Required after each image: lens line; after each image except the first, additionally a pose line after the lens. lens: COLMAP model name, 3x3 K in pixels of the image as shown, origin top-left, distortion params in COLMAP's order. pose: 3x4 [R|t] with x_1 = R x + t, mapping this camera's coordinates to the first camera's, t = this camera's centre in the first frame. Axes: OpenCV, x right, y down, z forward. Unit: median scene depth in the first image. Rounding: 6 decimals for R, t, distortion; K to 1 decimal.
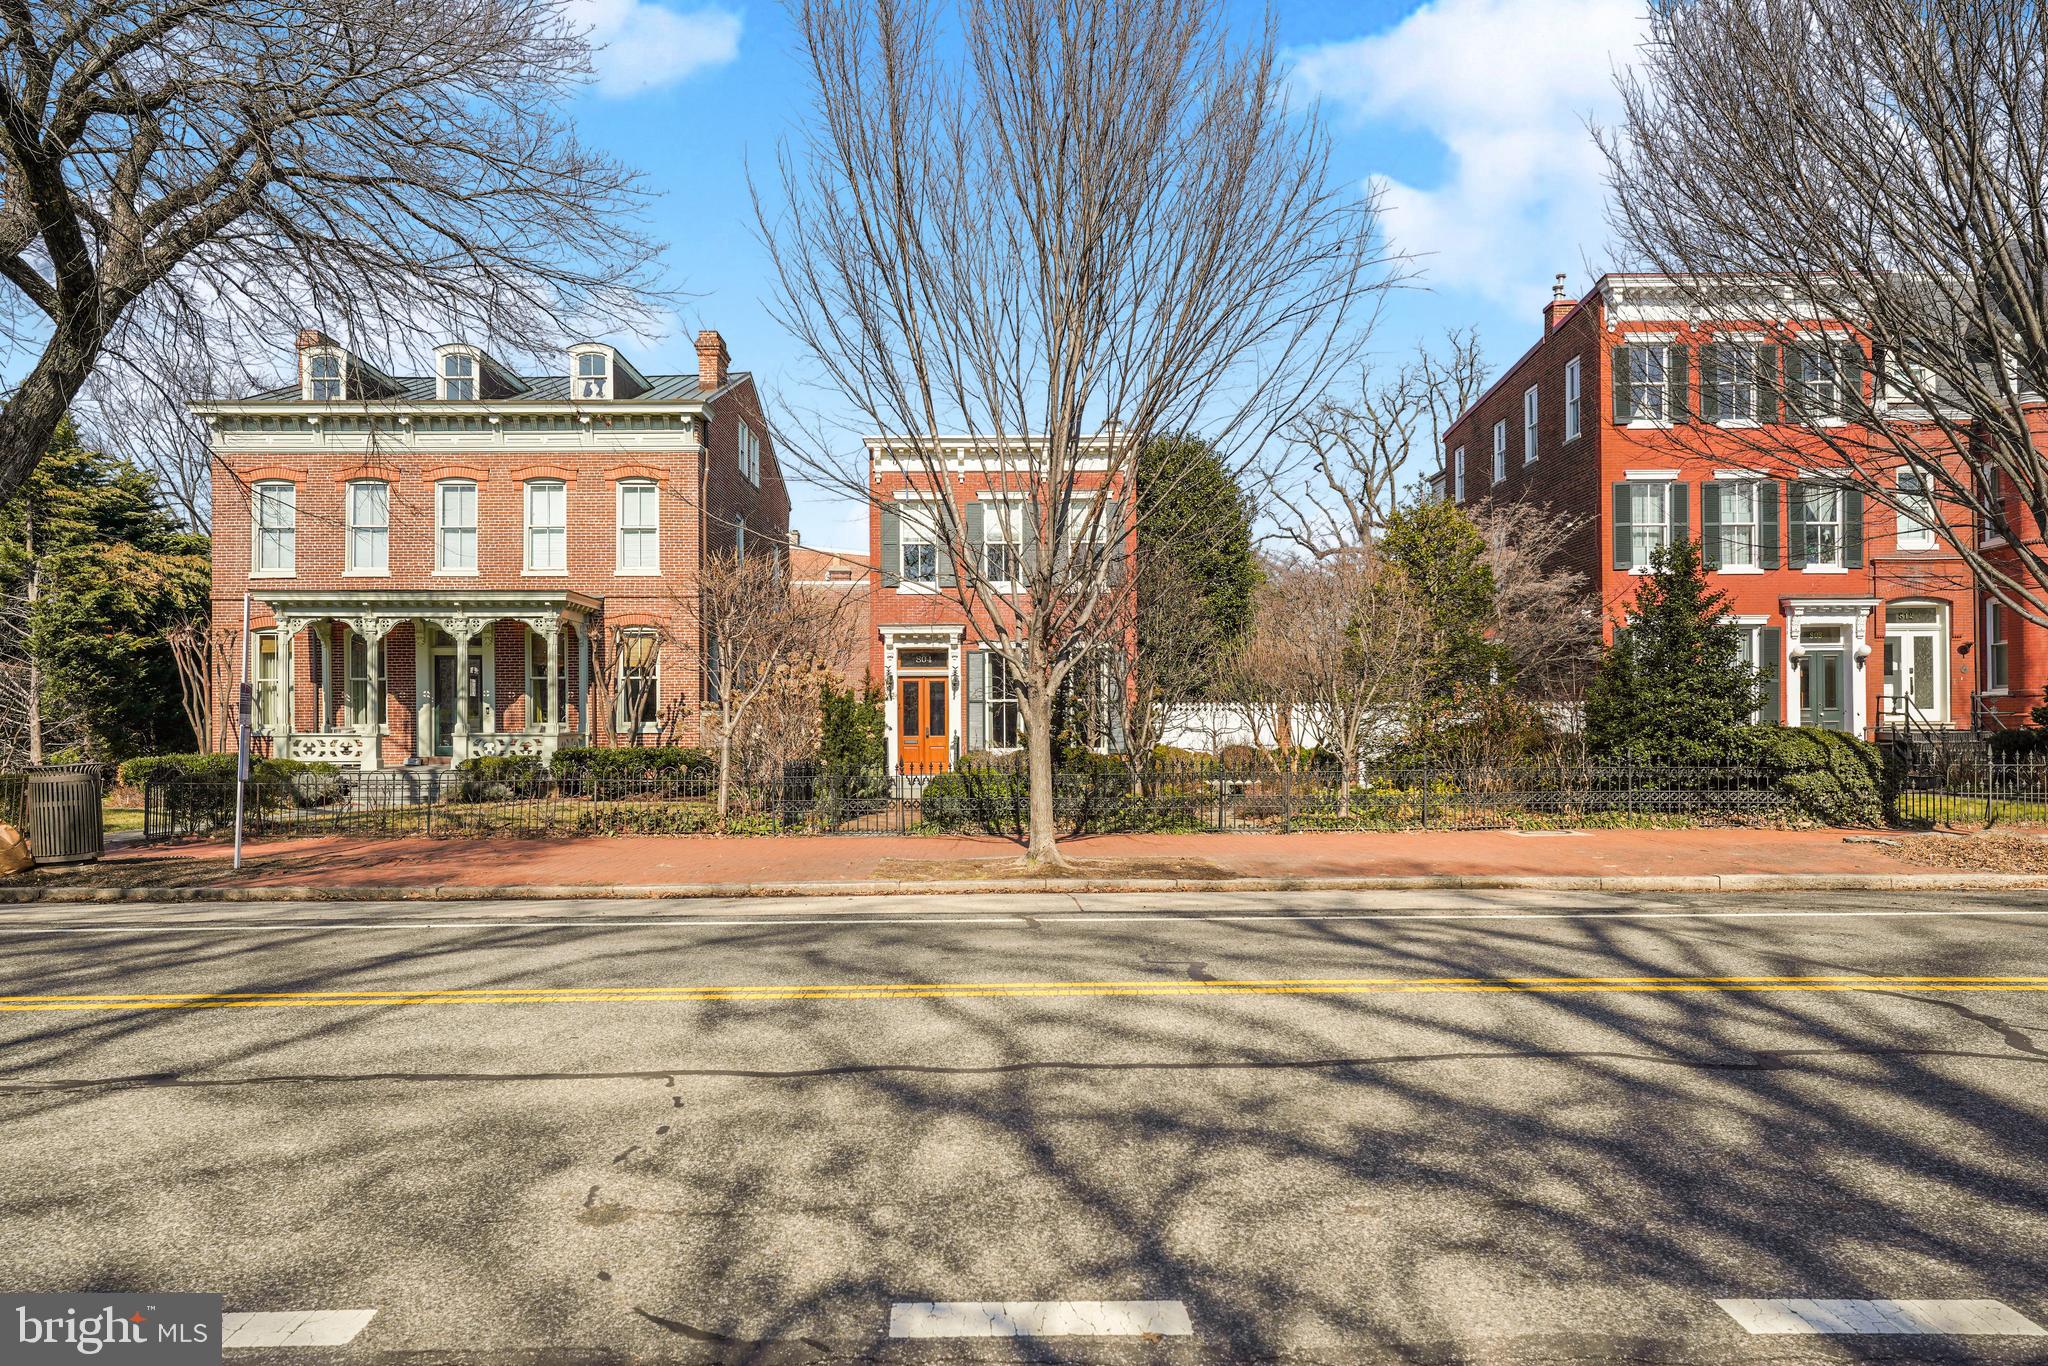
lens RADIAL K [[1354.3, 0, 1037.5], [0, 1354.3, 738.7], [0, 0, 1]] dist [0.021438, -0.007349]
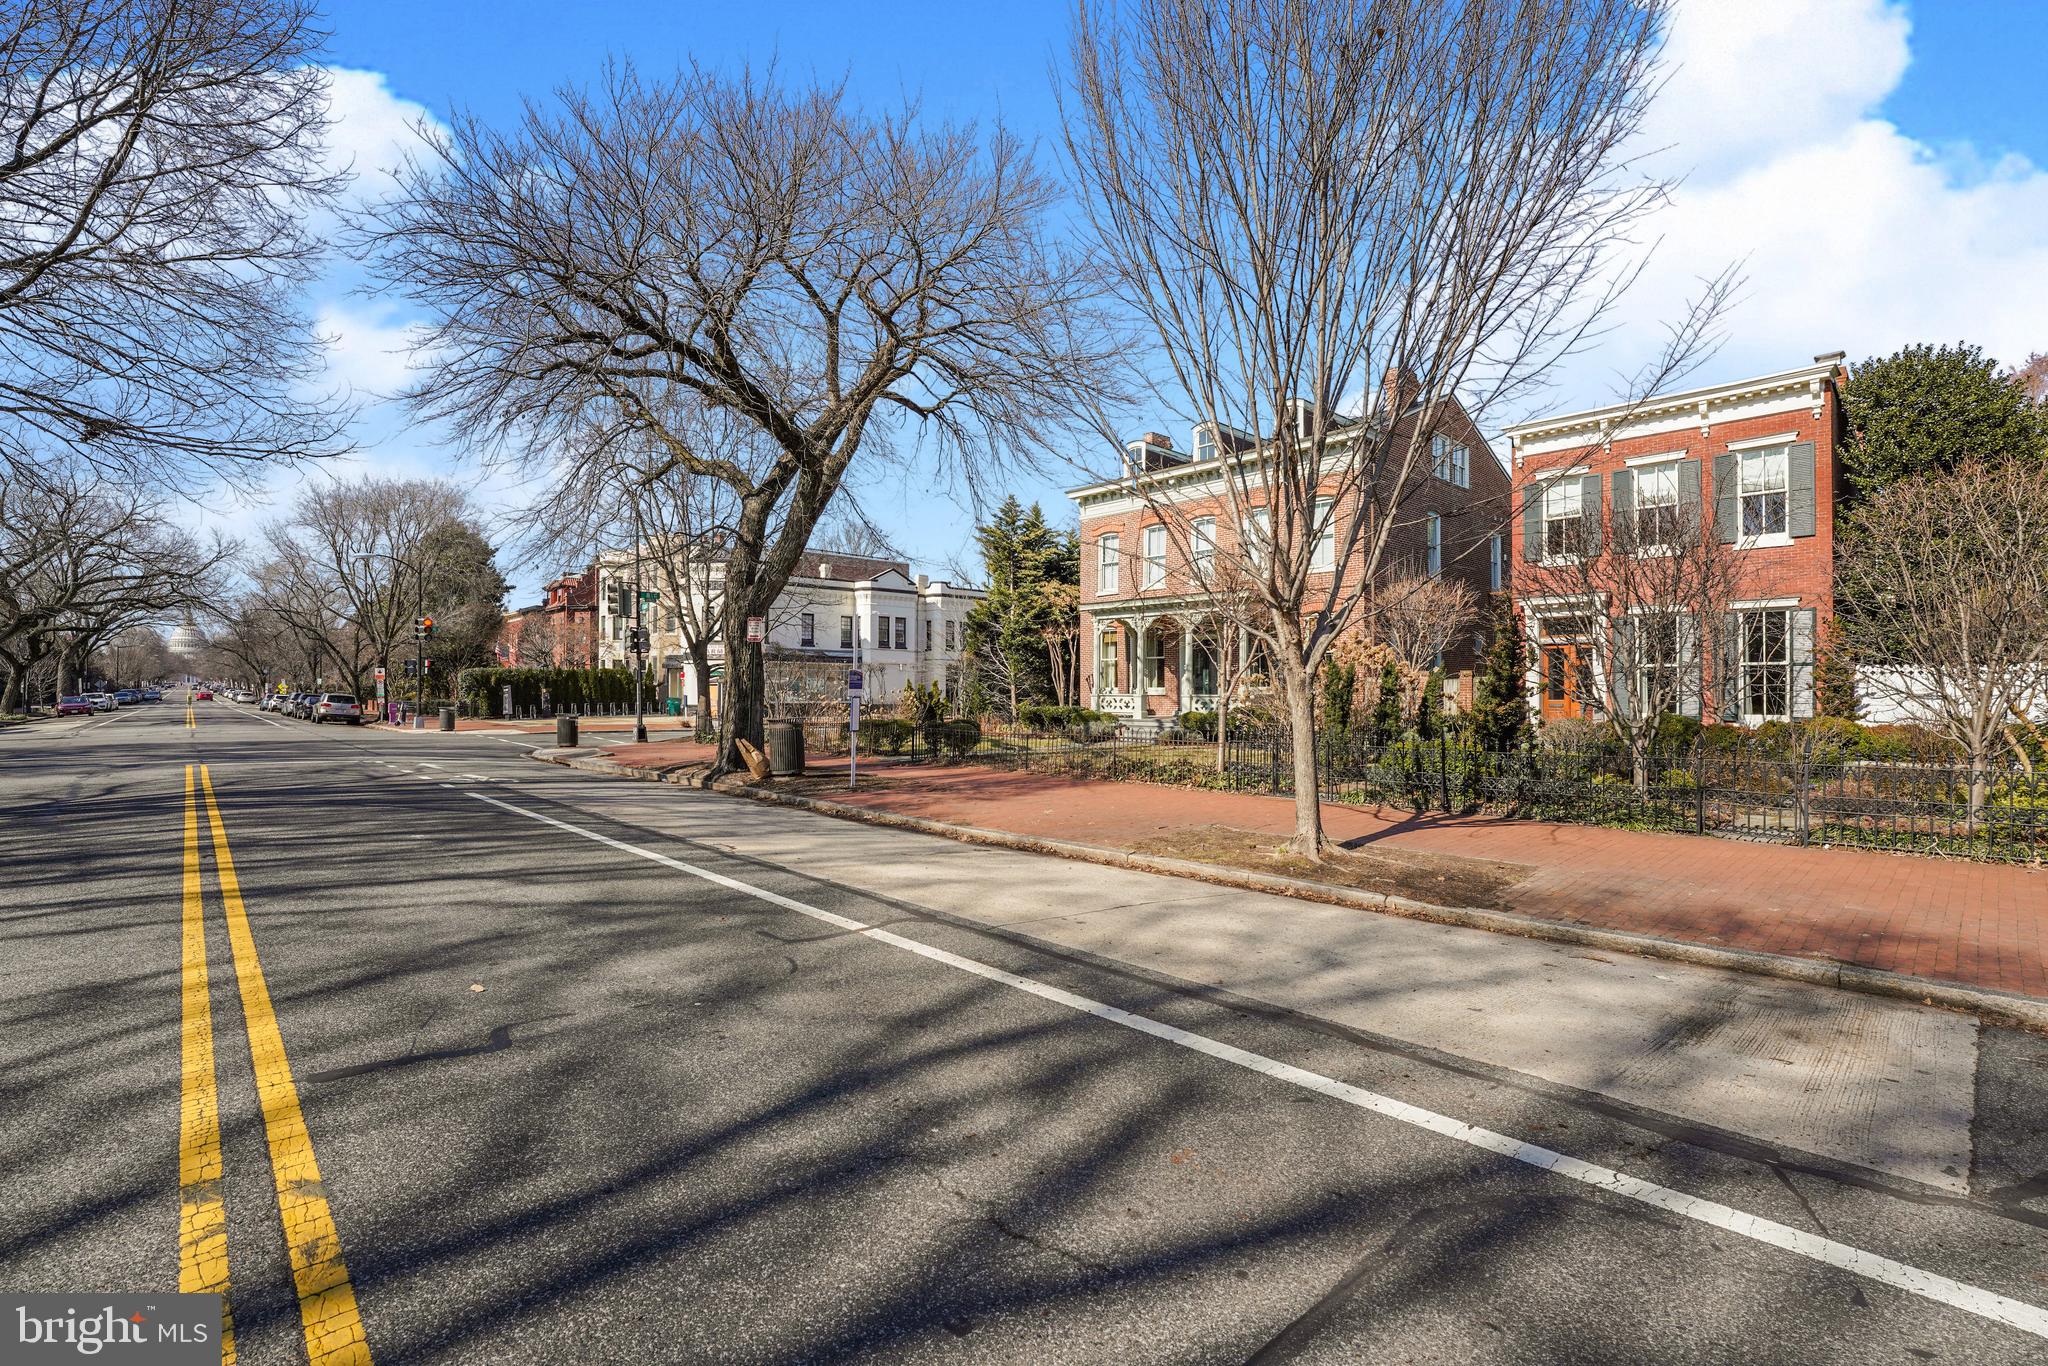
lens RADIAL K [[921.7, 0, 1007.6], [0, 921.7, 686.6], [0, 0, 1]] dist [-0.018772, 0.000103]
pose [[0.667418, 0.001728, -0.744681, 0.222090], [-0.005805, 0.999979, -0.002882, -0.011827], [0.744661, 0.006246, 0.667414, 0.291190]]
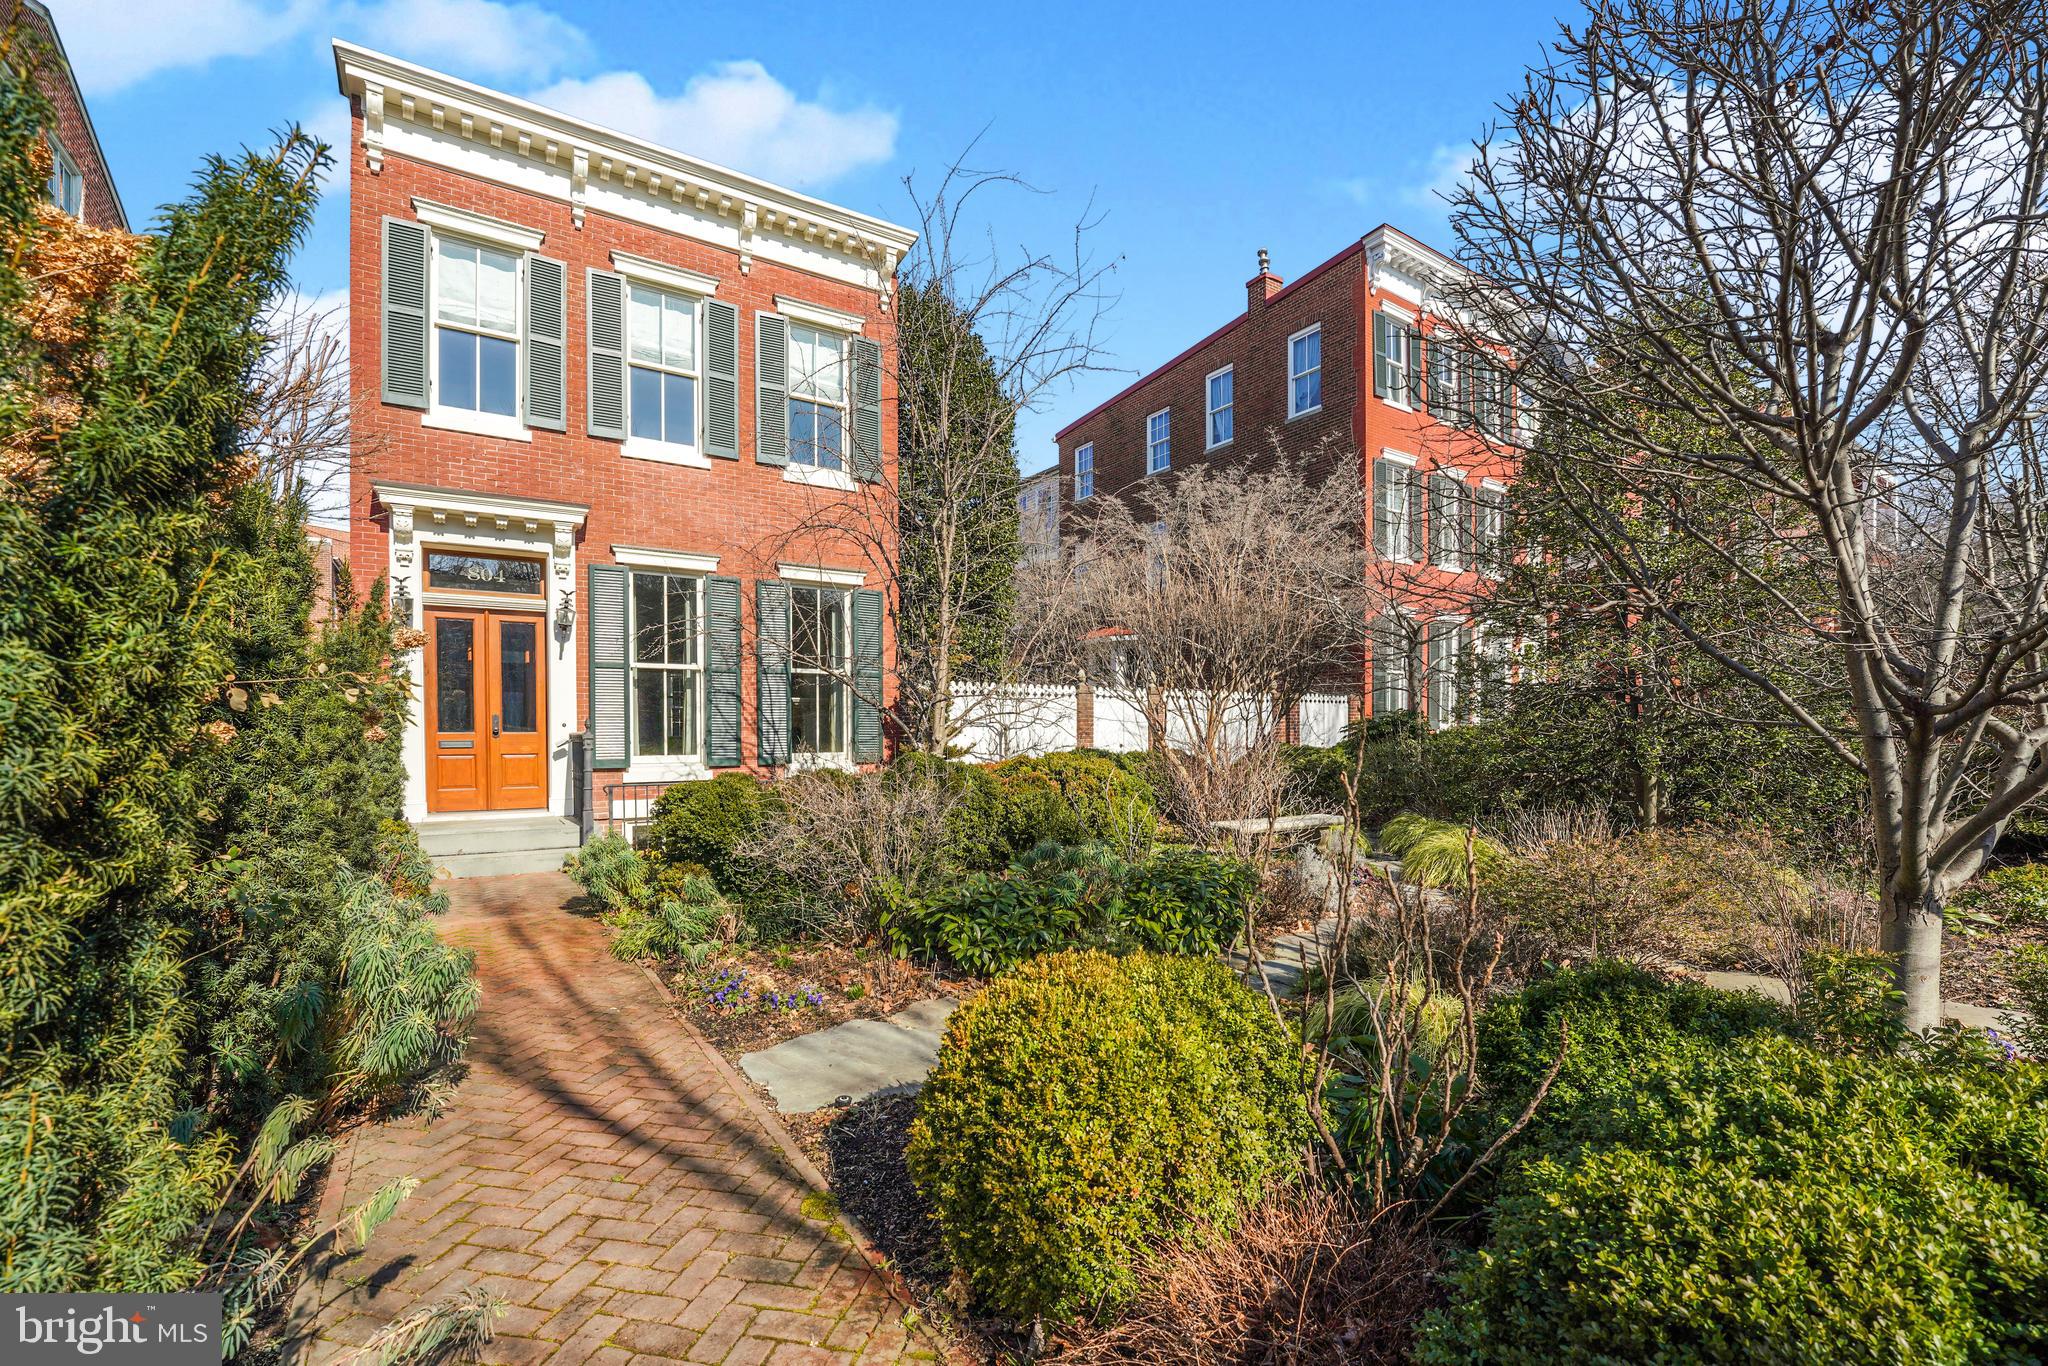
lens RADIAL K [[848.7, 0, 1026.5], [0, 848.7, 747.6], [0, 0, 1]] dist [-0.025412, 0.000894]
pose [[0.838540, -0.007806, 0.544784, -0.123779], [-0.000818, 0.999878, 0.015586, -0.002286], [-0.544839, -0.013515, 0.838432, 0.925130]]
